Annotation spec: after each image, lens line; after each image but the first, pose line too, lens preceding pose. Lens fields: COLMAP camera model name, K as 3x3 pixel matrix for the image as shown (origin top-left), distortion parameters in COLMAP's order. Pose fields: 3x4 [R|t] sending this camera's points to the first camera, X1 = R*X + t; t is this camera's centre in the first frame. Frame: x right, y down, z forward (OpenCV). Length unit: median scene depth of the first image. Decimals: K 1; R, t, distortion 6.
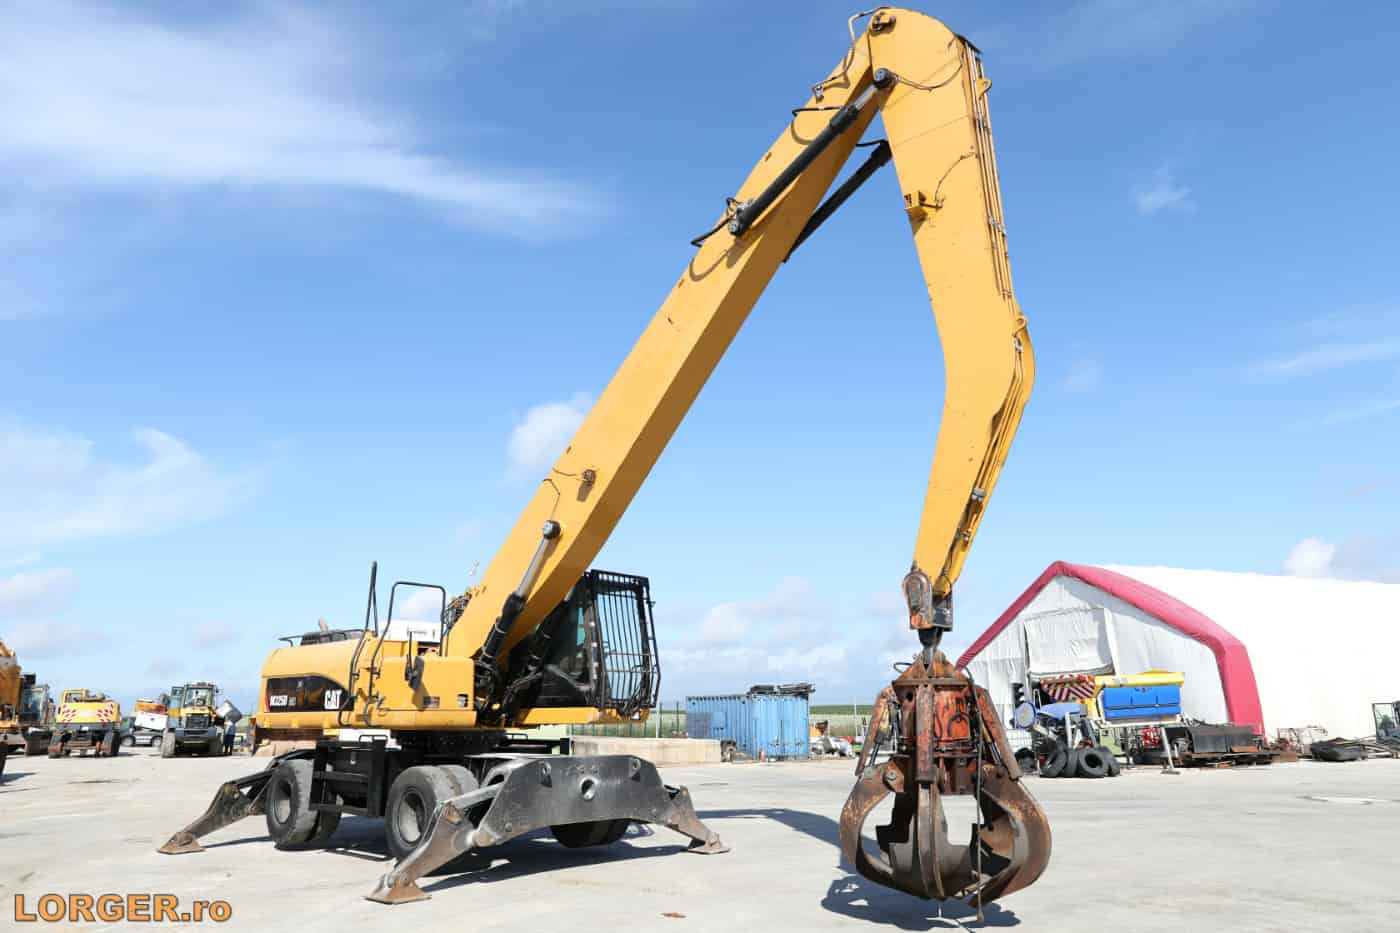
lens RADIAL K [[961.8, 0, 660.0], [0, 961.8, 465.1], [0, 0, 1]] dist [-0.088301, 0.115577]
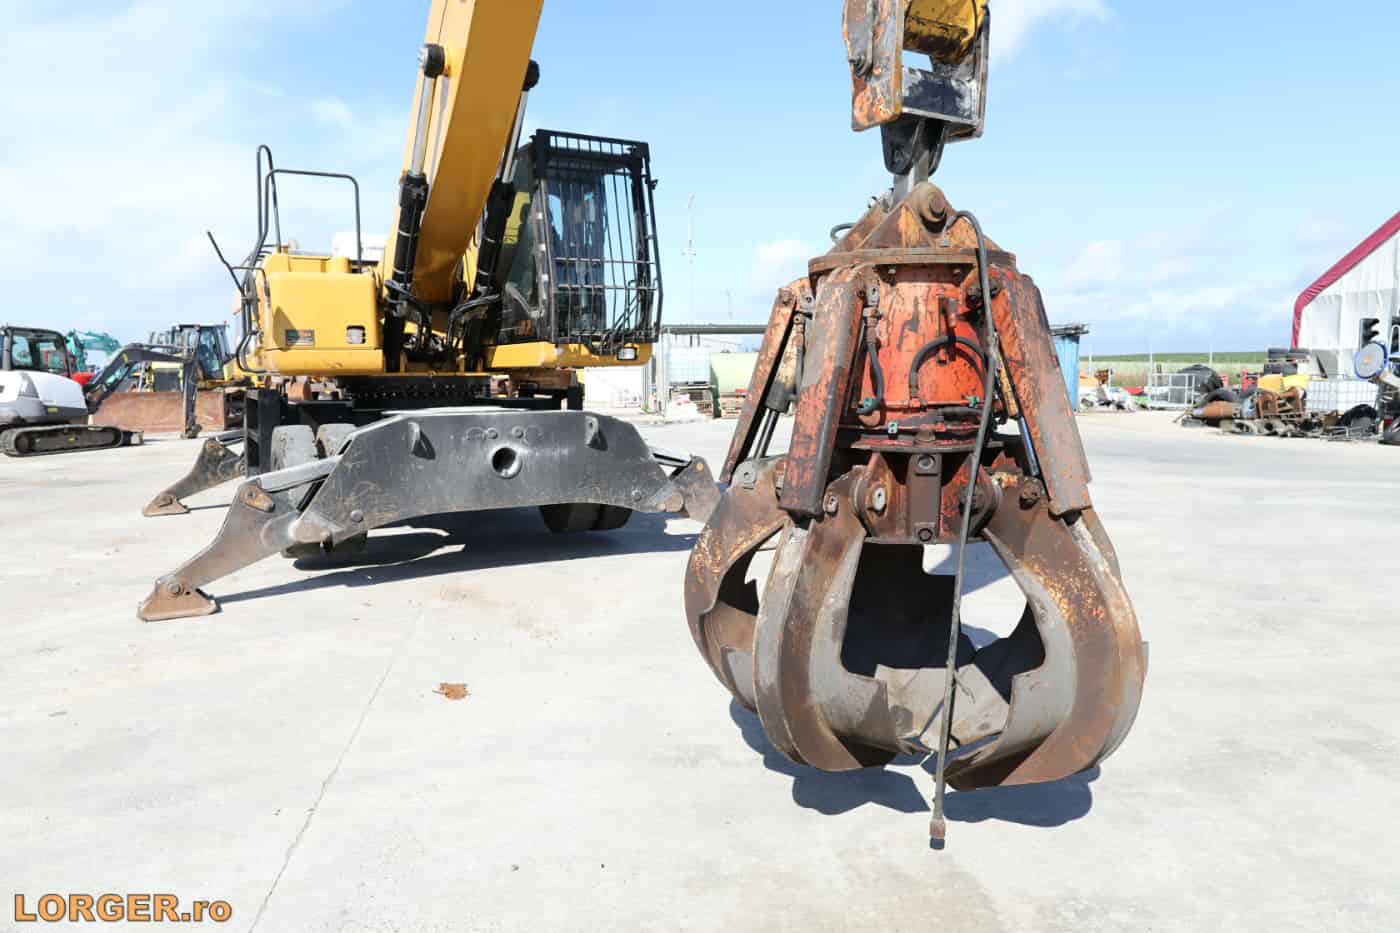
lens RADIAL K [[961.8, 0, 660.0], [0, 961.8, 465.1], [0, 0, 1]] dist [-0.088301, 0.115577]
pose [[0.952888, 0.031632, -0.301668, 0.209255], [0.077765, 0.935830, 0.343765, 0.108721], [0.293184, -0.351029, 0.889281, 0.394032]]
